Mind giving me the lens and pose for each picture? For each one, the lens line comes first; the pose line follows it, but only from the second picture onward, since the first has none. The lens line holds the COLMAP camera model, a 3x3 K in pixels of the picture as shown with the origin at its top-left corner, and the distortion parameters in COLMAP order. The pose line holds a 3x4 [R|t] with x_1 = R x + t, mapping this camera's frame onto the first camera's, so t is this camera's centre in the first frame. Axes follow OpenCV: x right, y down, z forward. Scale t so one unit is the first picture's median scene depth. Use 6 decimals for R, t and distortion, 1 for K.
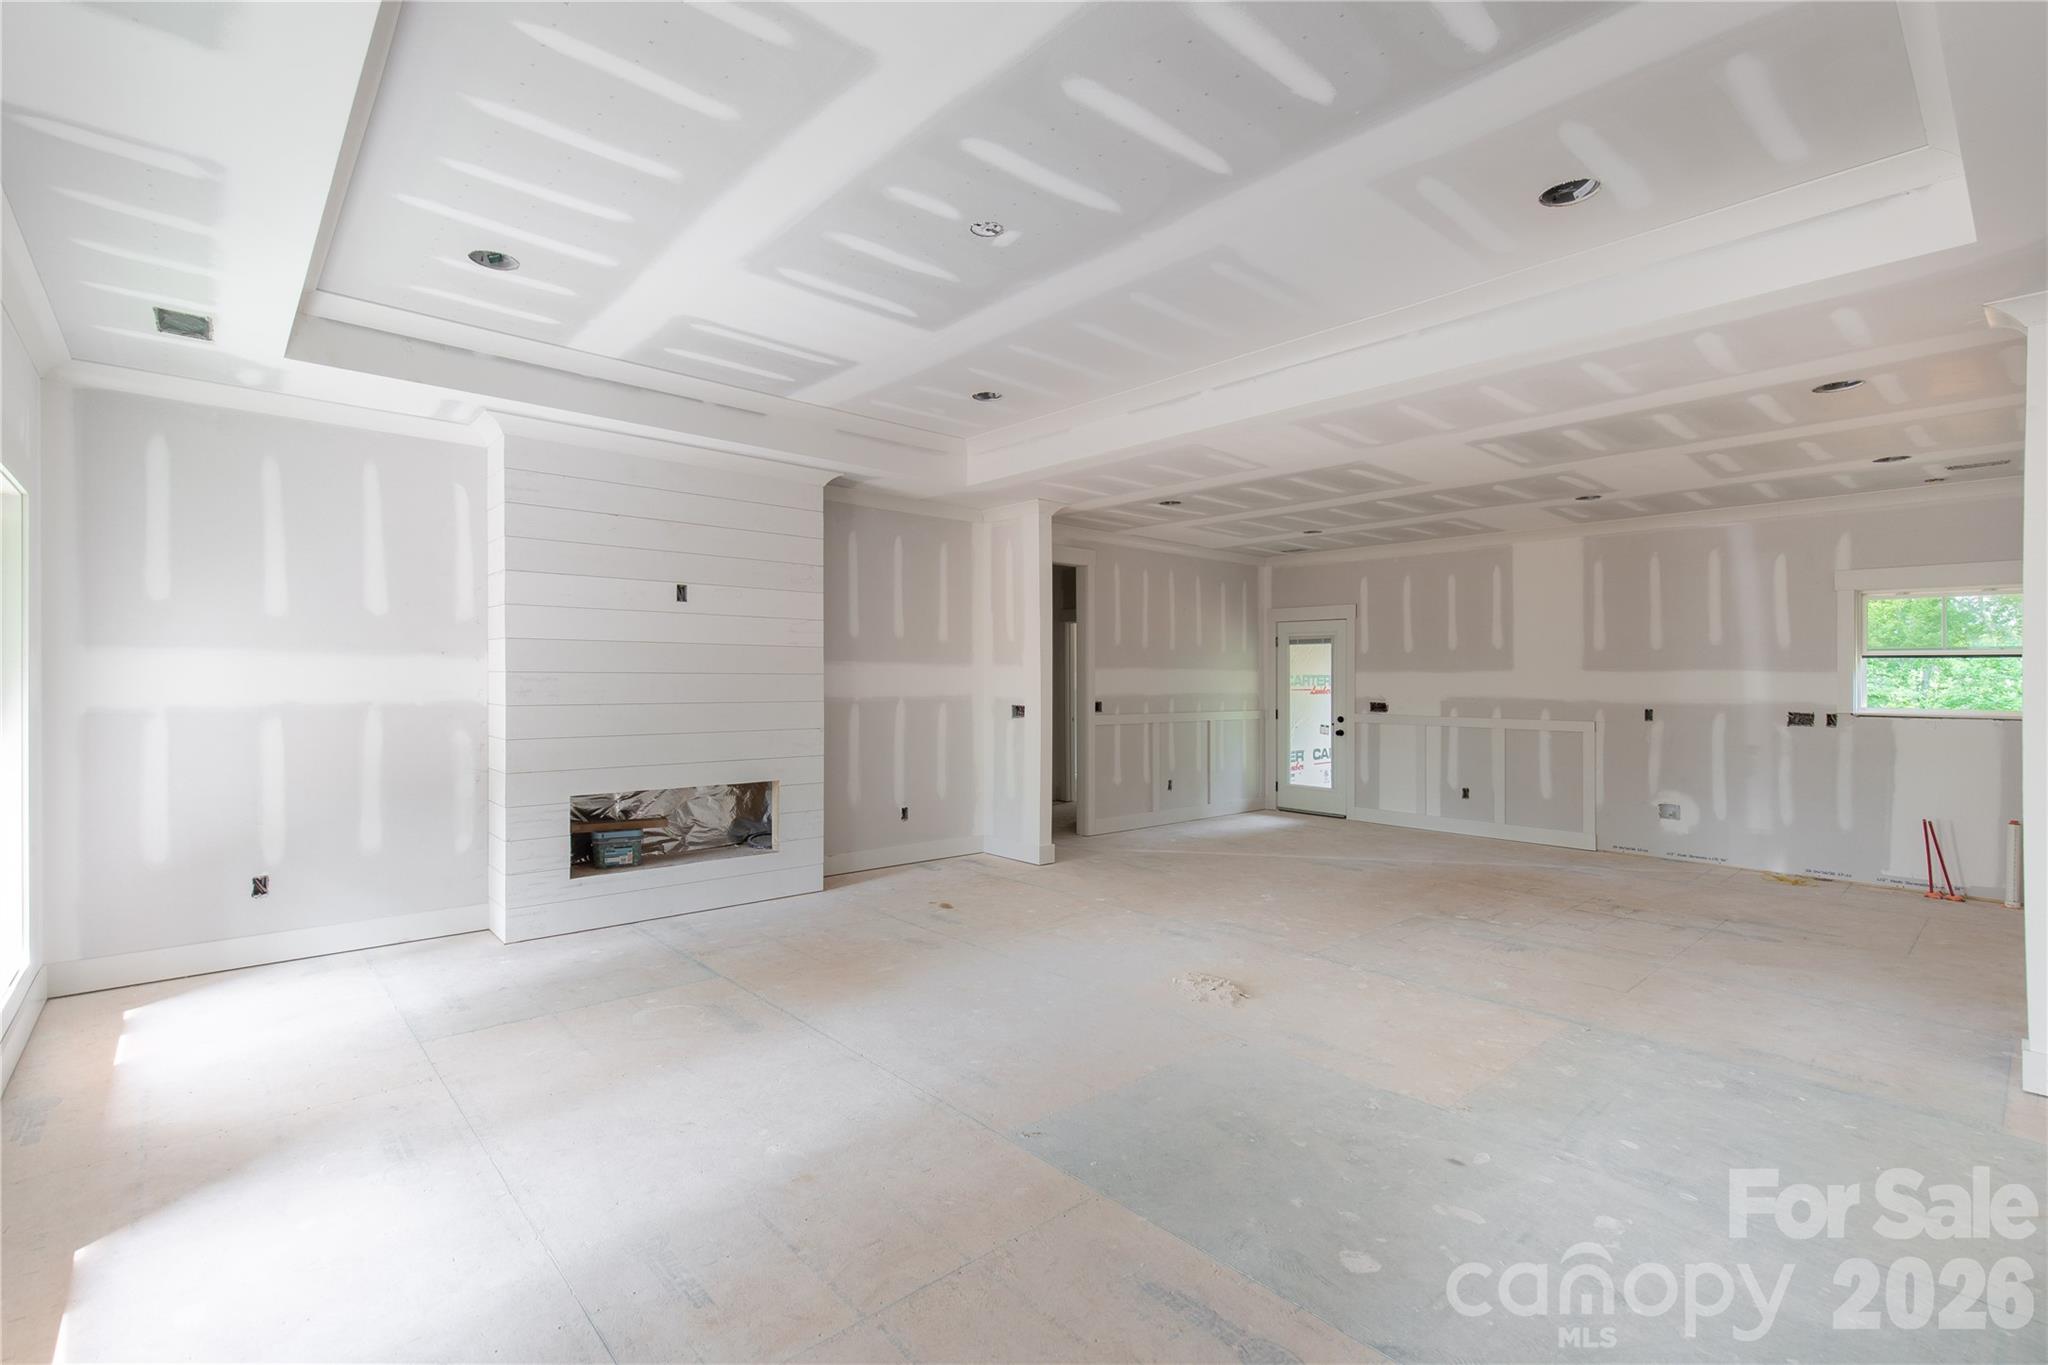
lens RADIAL K [[924.2, 0, 1030.6], [0, 924.2, 676.6], [0, 0, 1]] dist [0.011656, -0.002968]
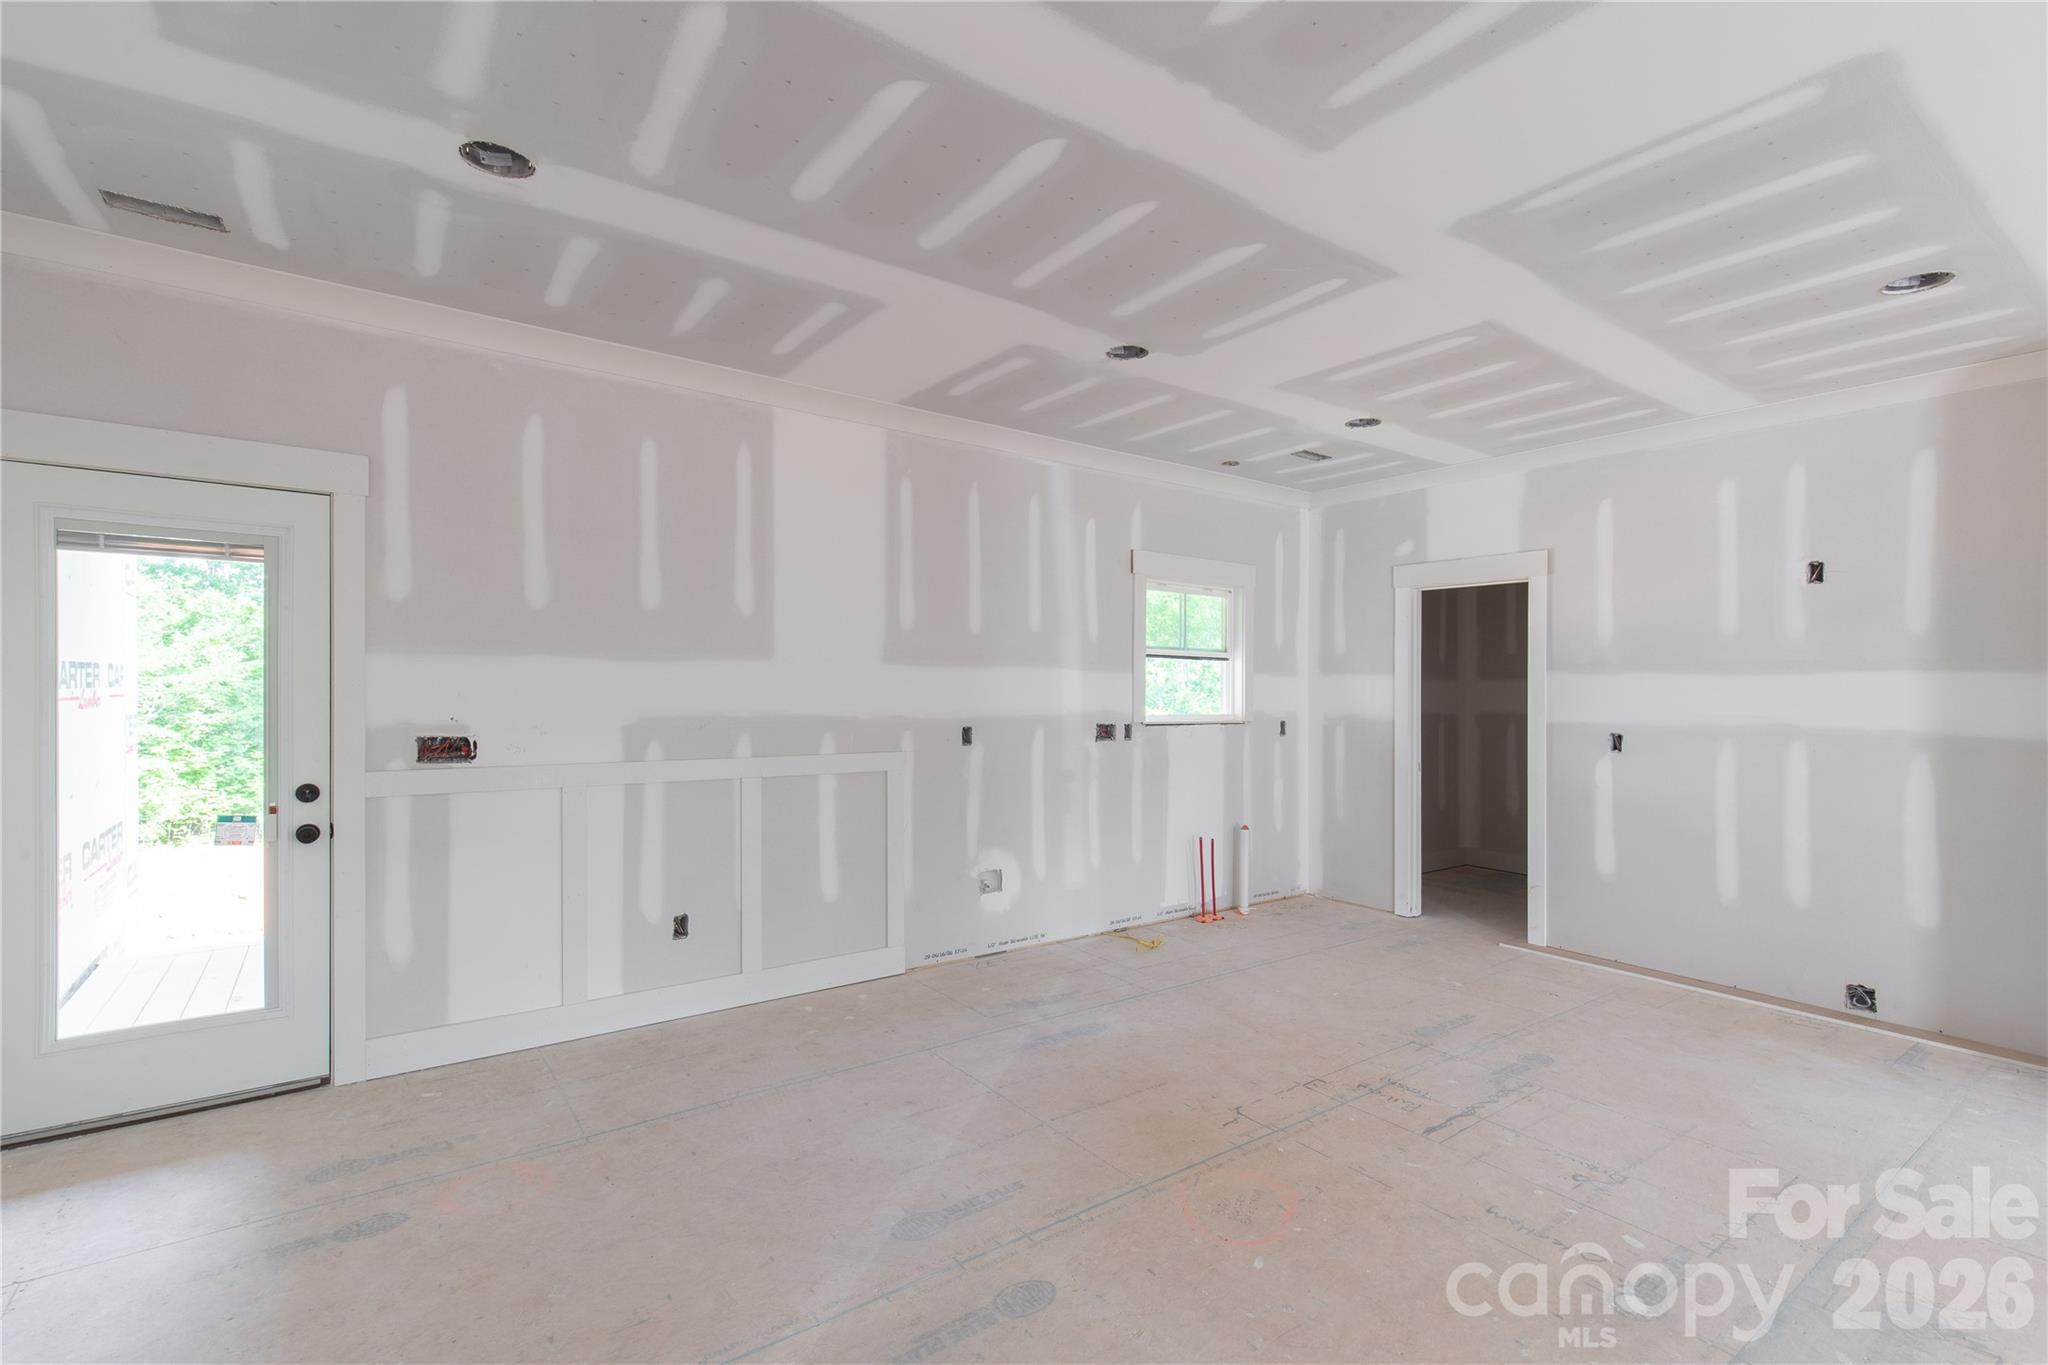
lens RADIAL K [[924.2, 0, 1012.3], [0, 924.2, 695.0], [0, 0, 1]] dist [0.011656, -0.002968]
pose [[0.111616, -0.013214, 0.993664, 0.042273], [-0.015634, 0.999764, 0.015051, 0.003001], [-0.993628, -0.017215, 0.111383, 0.970343]]
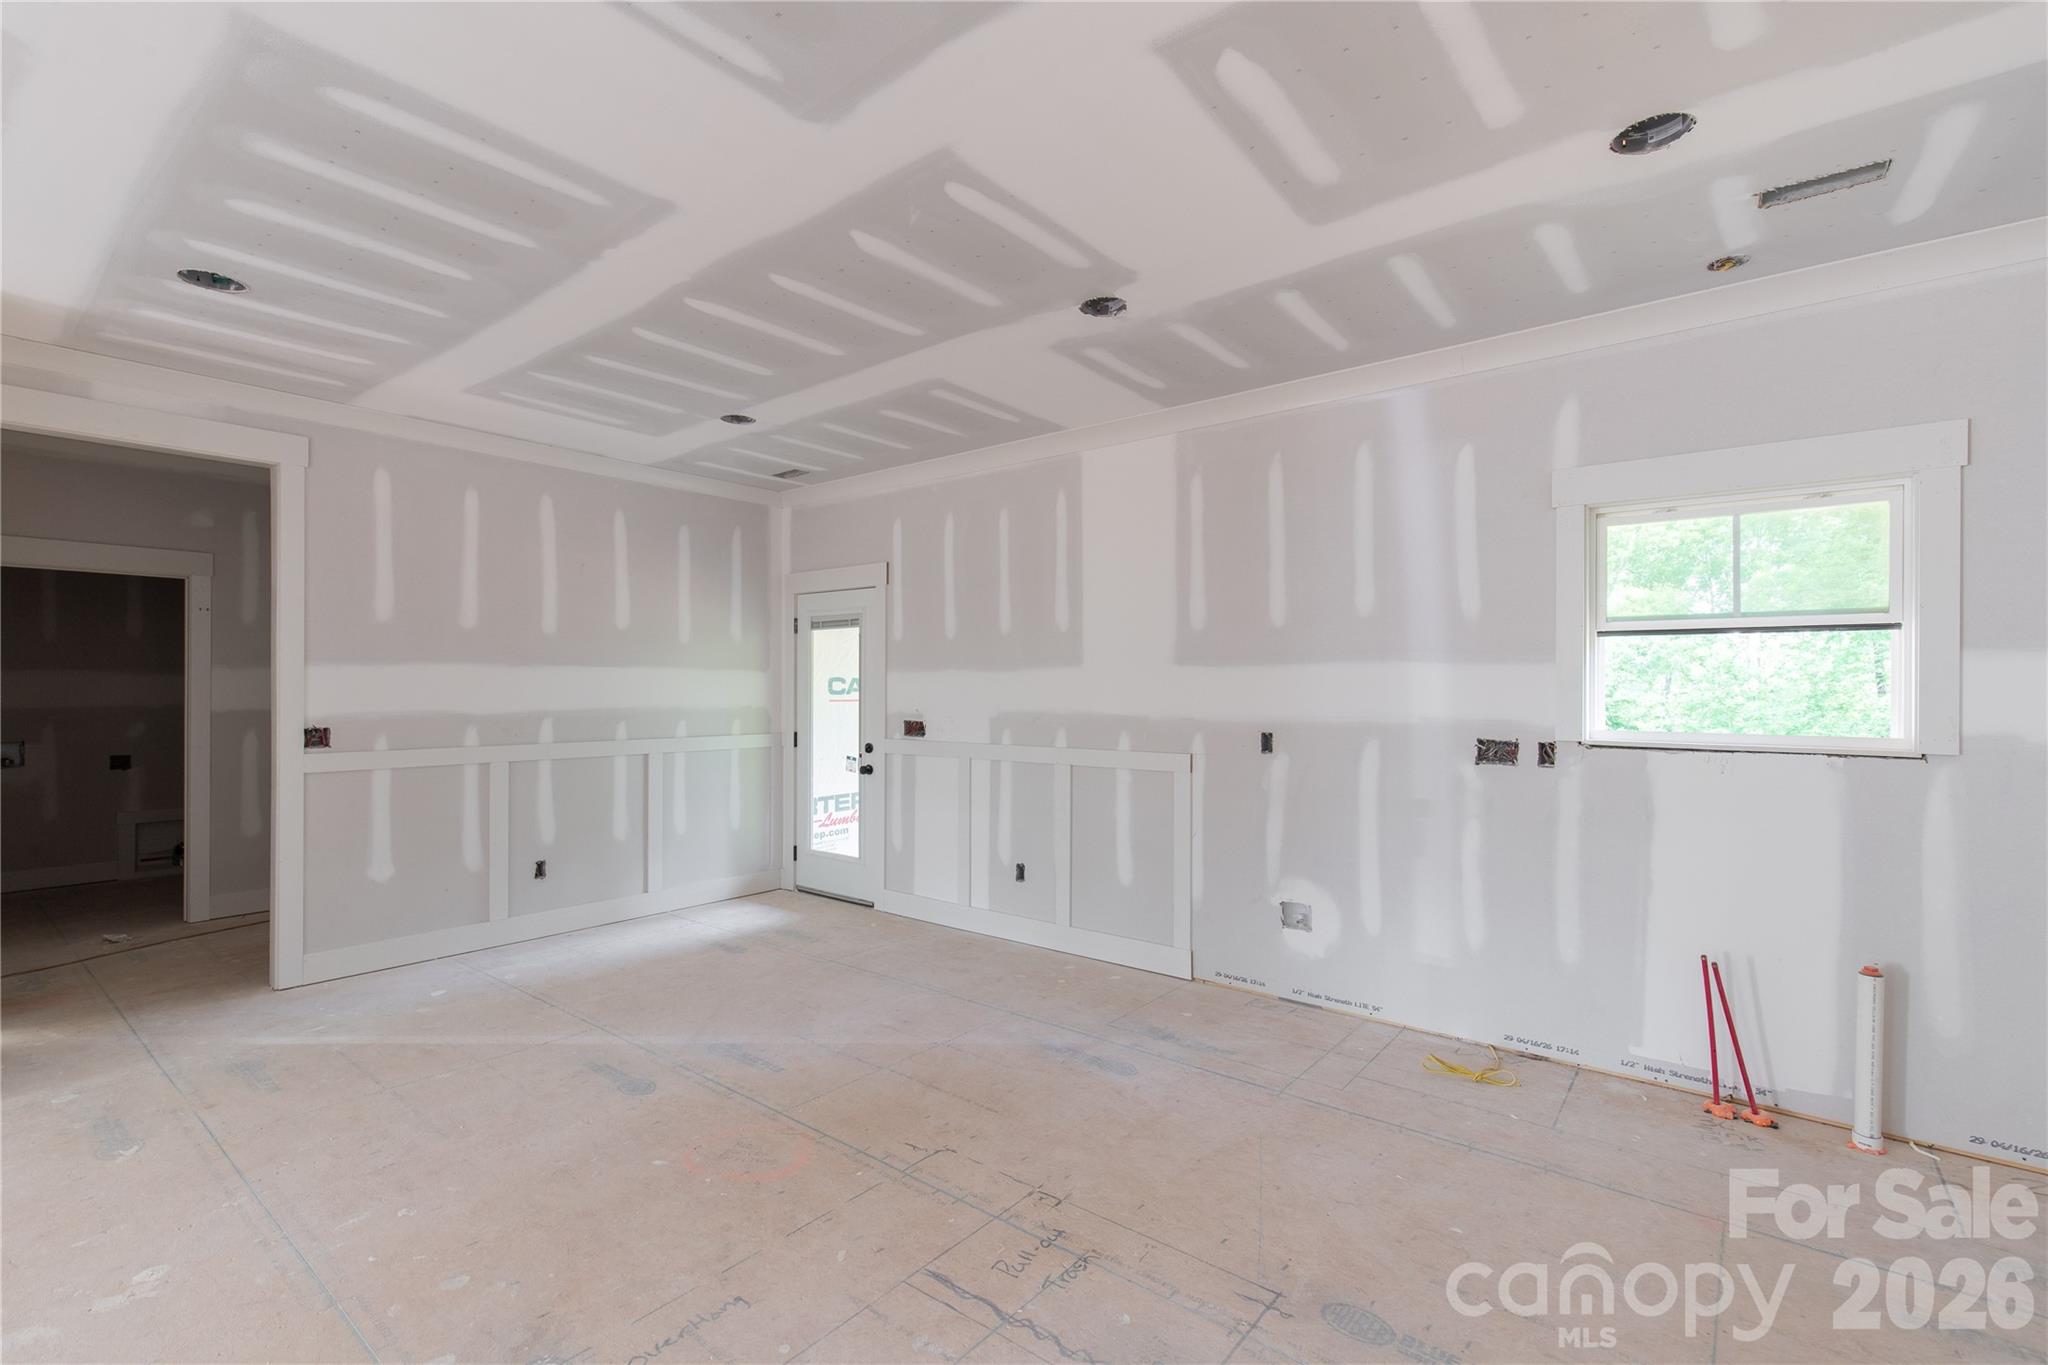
lens RADIAL K [[924.2, 0, 1022.2], [0, 924.2, 690.1], [0, 0, 1]] dist [0.011656, -0.002968]
pose [[0.988596, -0.006321, 0.150462, 0.469046], [0.005036, 0.999948, 0.008919, 0.003467], [-0.150511, -0.008060, 0.988576, 0.504838]]
